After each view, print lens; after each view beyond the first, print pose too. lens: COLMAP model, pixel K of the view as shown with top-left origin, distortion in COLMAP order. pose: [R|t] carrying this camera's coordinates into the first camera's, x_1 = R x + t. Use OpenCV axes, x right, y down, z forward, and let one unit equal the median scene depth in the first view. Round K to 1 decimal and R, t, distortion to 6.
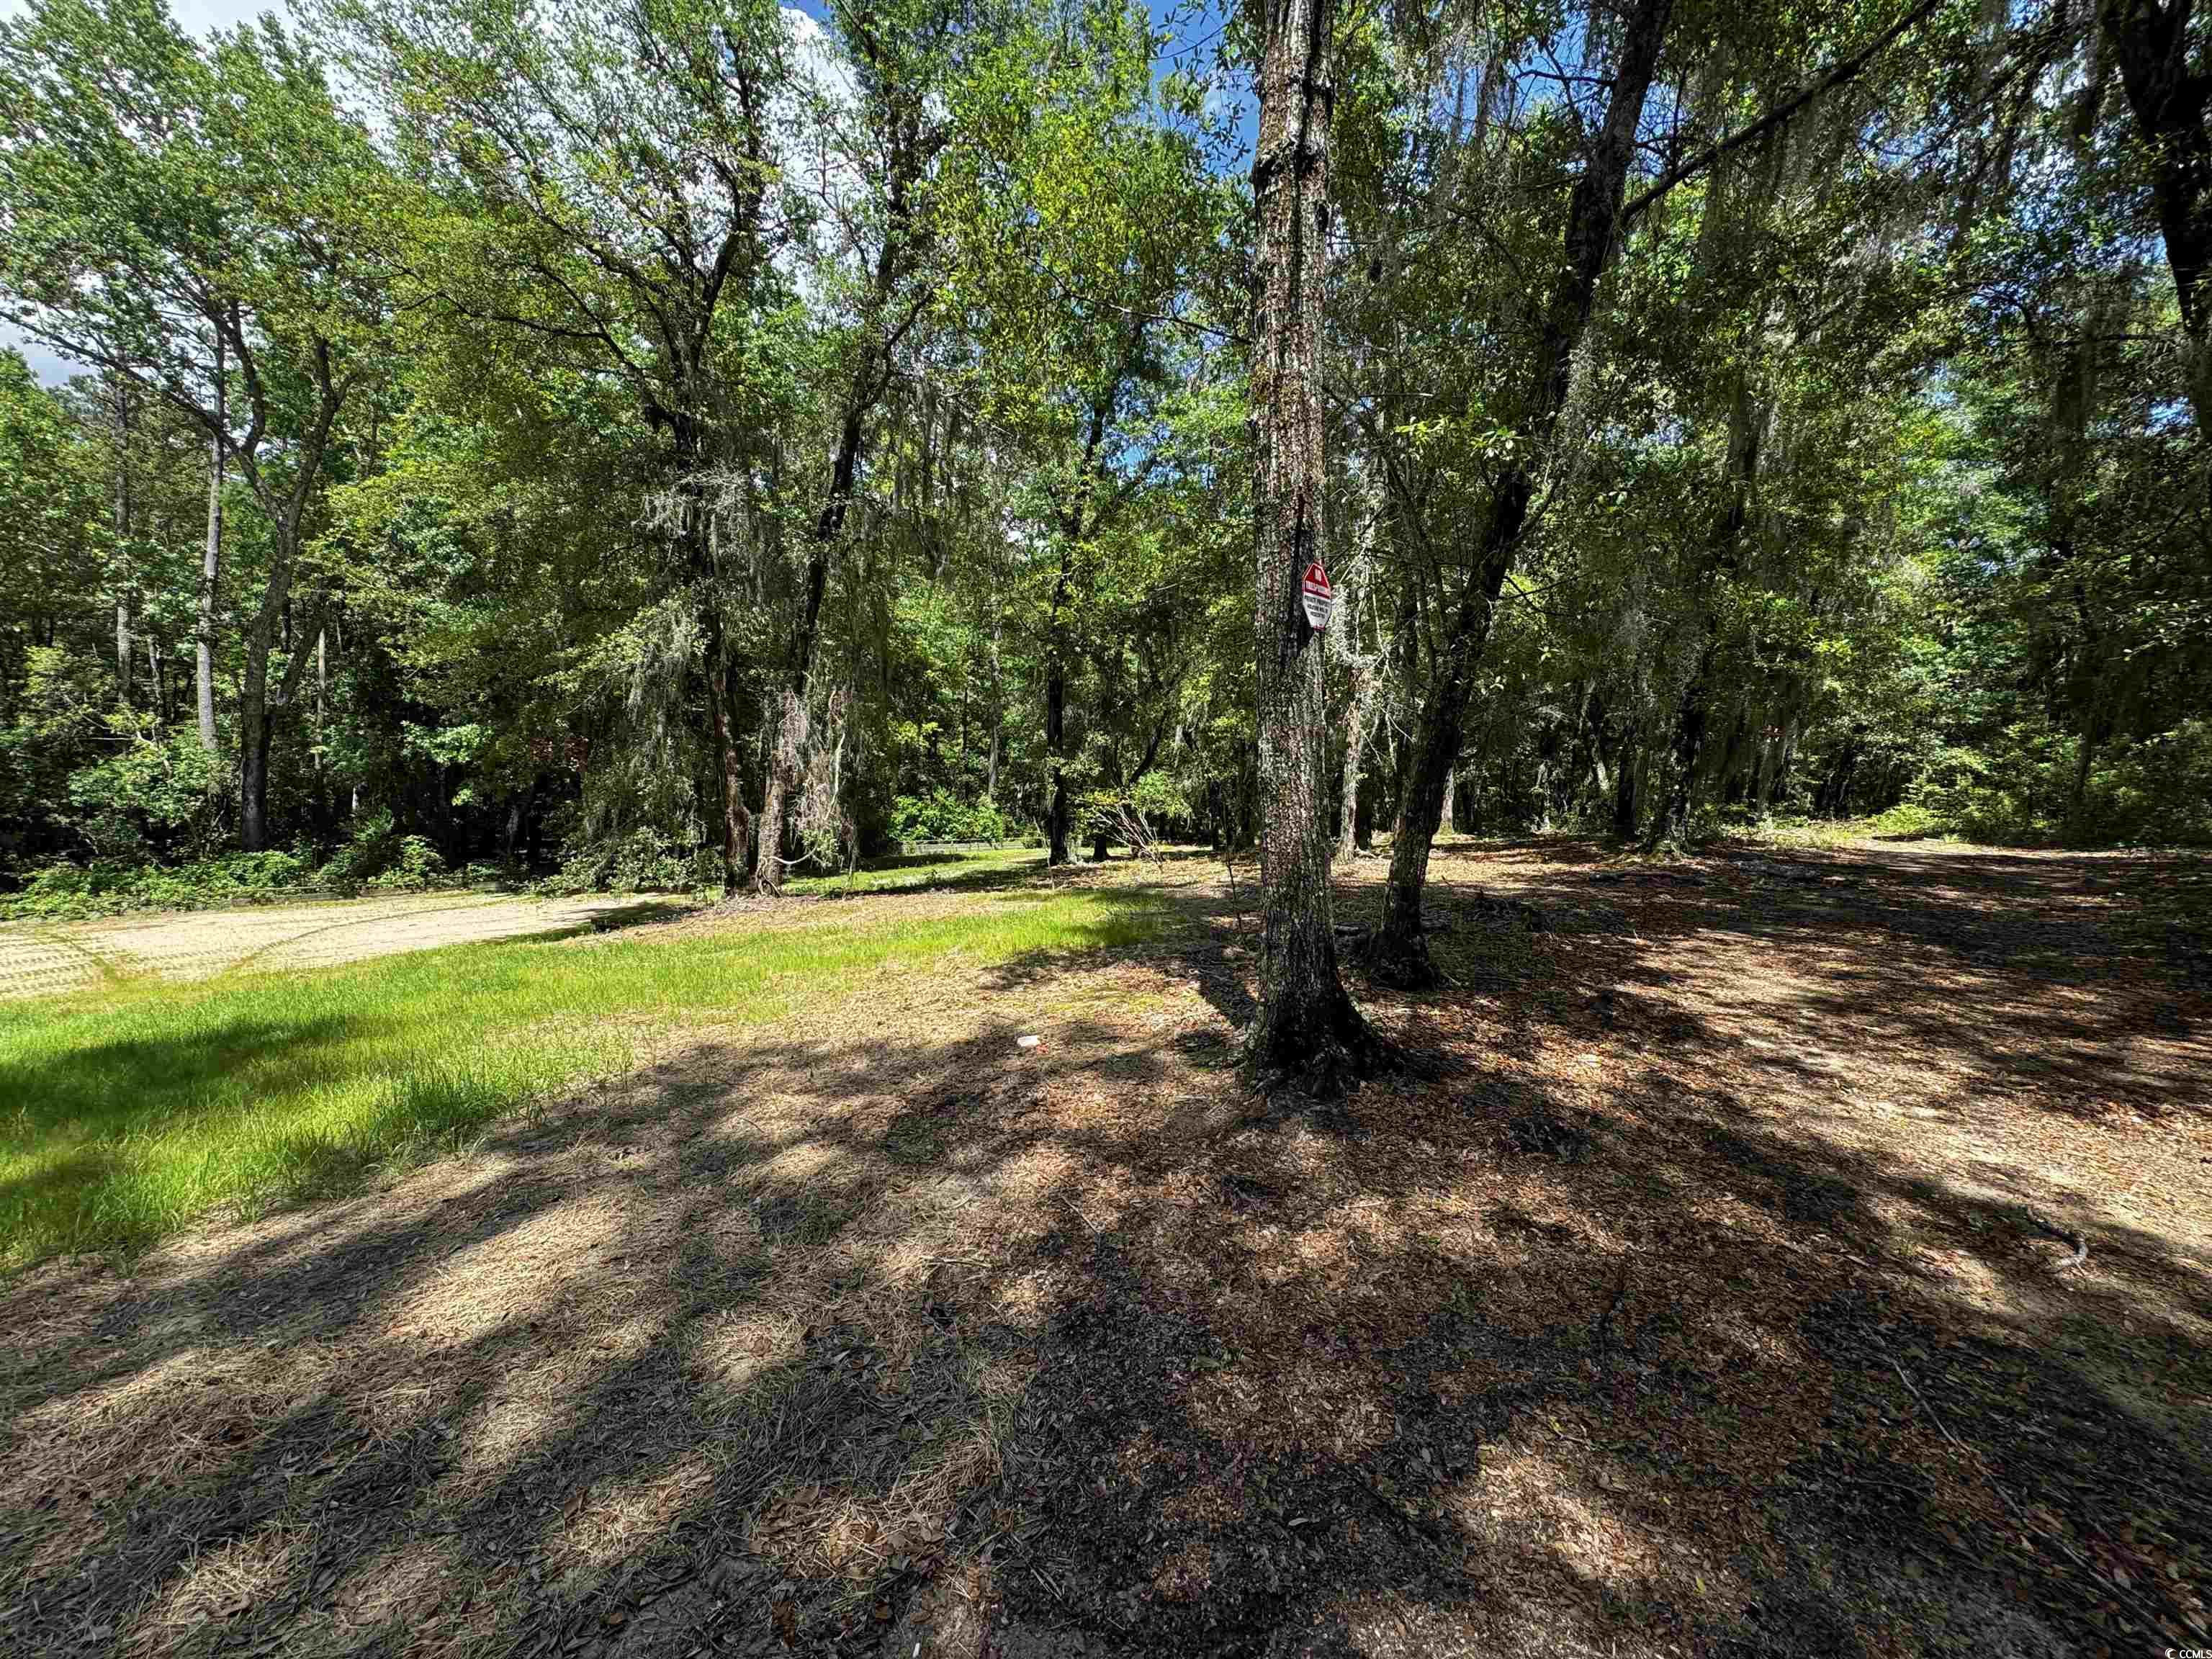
lens RADIAL K [[876.8, 0, 1104.4], [0, 876.8, 828.7], [0, 0, 1]] dist [-0.002529, 0.000393]
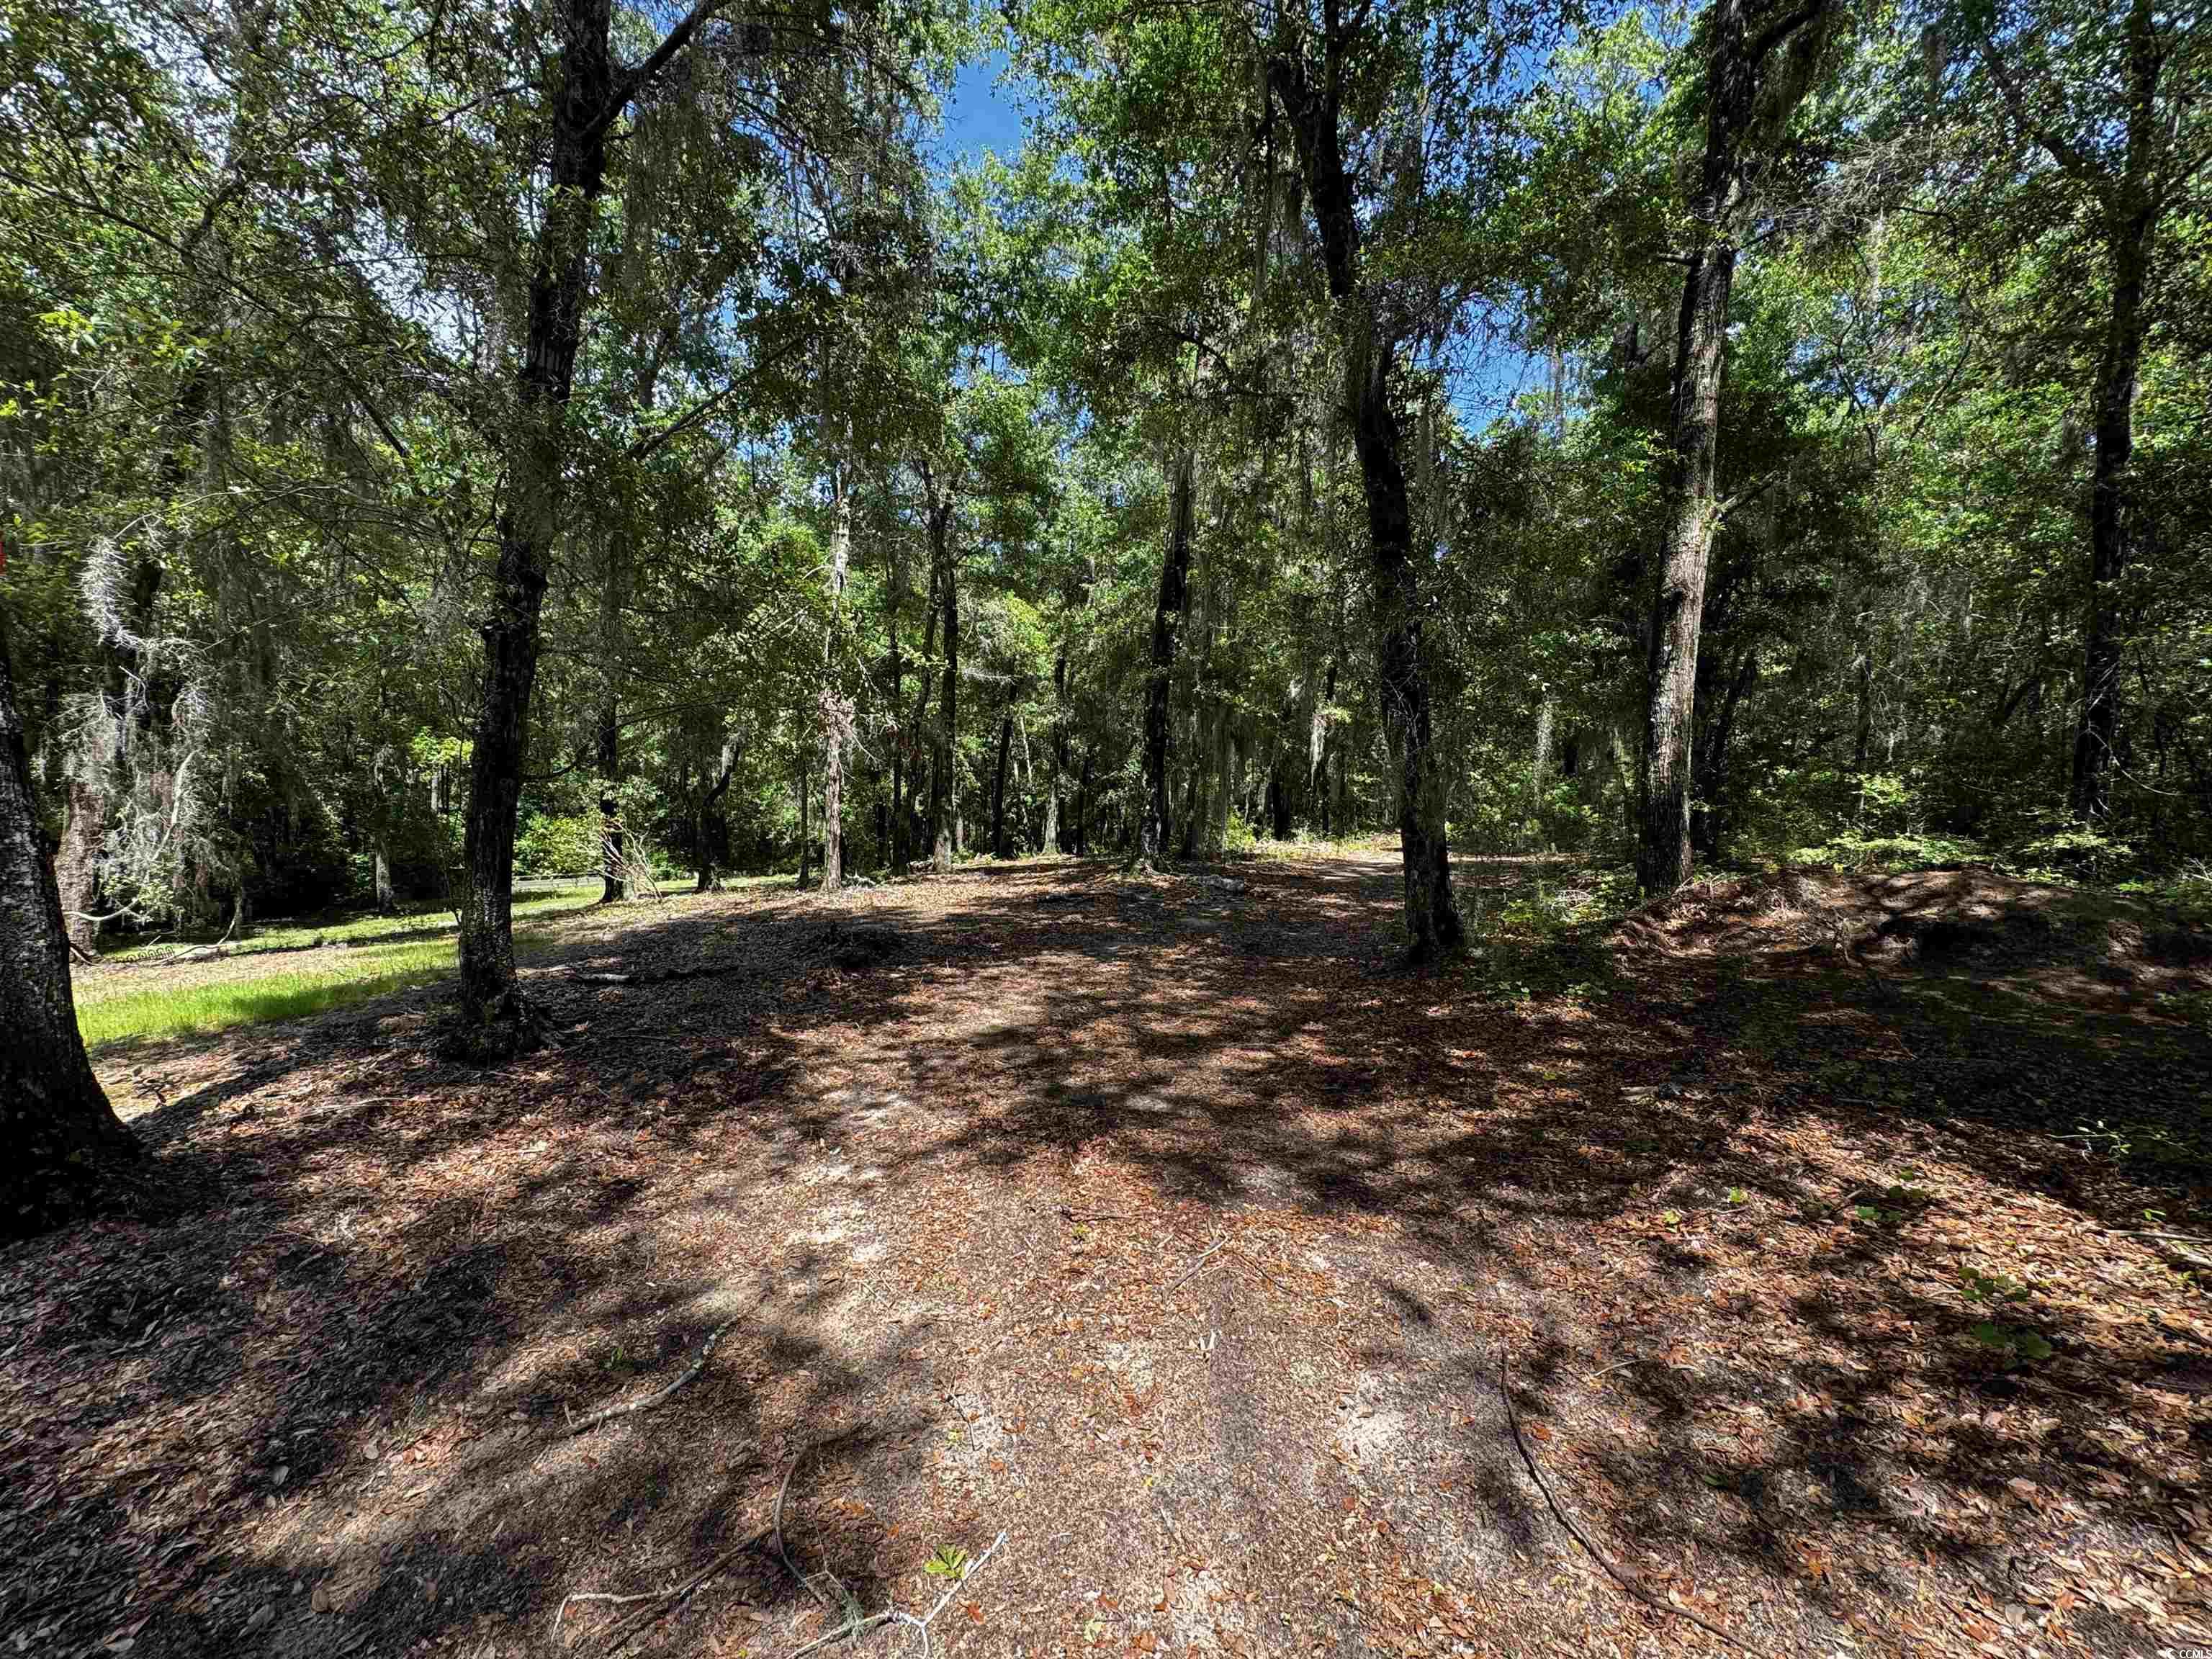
lens RADIAL K [[876.8, 0, 1103.2], [0, 876.8, 827.2], [0, 0, 1]] dist [-0.002529, 0.000393]
pose [[0.952835, -0.017037, 0.303011, 0.243719], [0.025294, 0.999407, -0.023347, -0.000785], [-0.302434, 0.029910, 0.952701, 0.018187]]
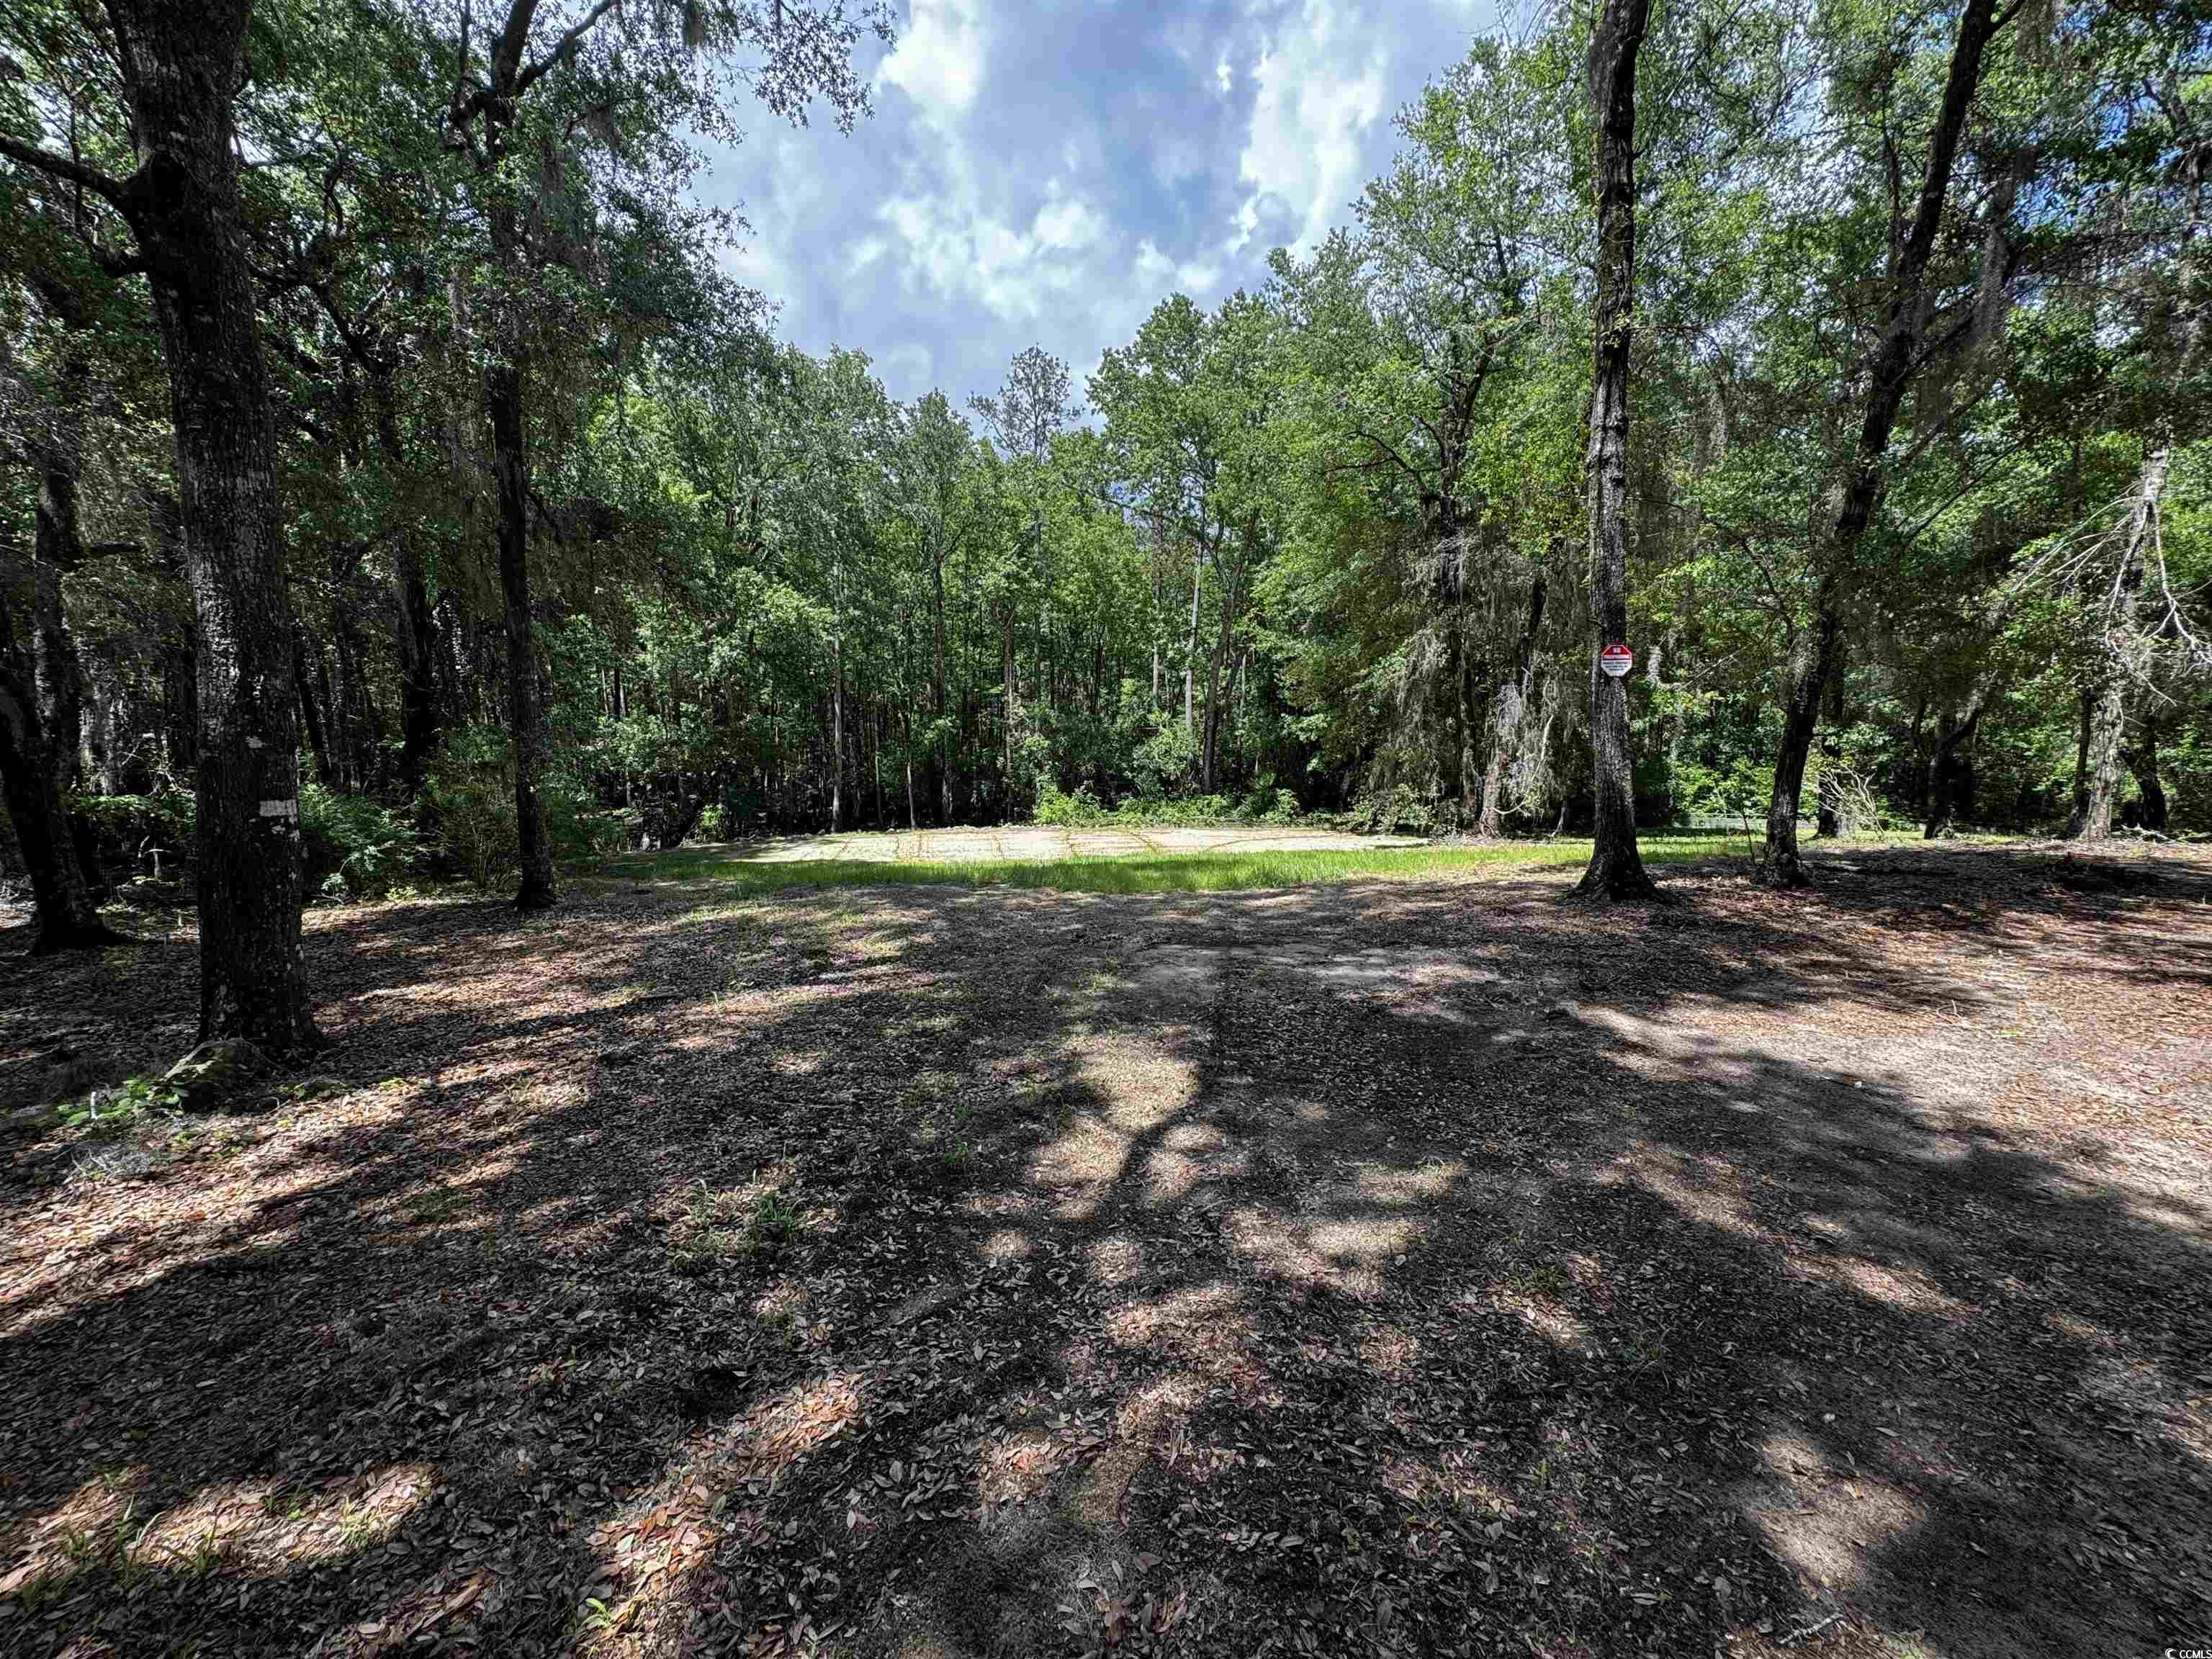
lens RADIAL K [[876.8, 0, 1103.1], [0, 876.8, 831.7], [0, 0, 1]] dist [-0.002529, 0.000393]
pose [[0.635155, 0.067387, -0.769440, 0.288170], [-0.039105, 0.997715, 0.055099, 0.017808], [0.771394, -0.004908, 0.636339, -0.326377]]
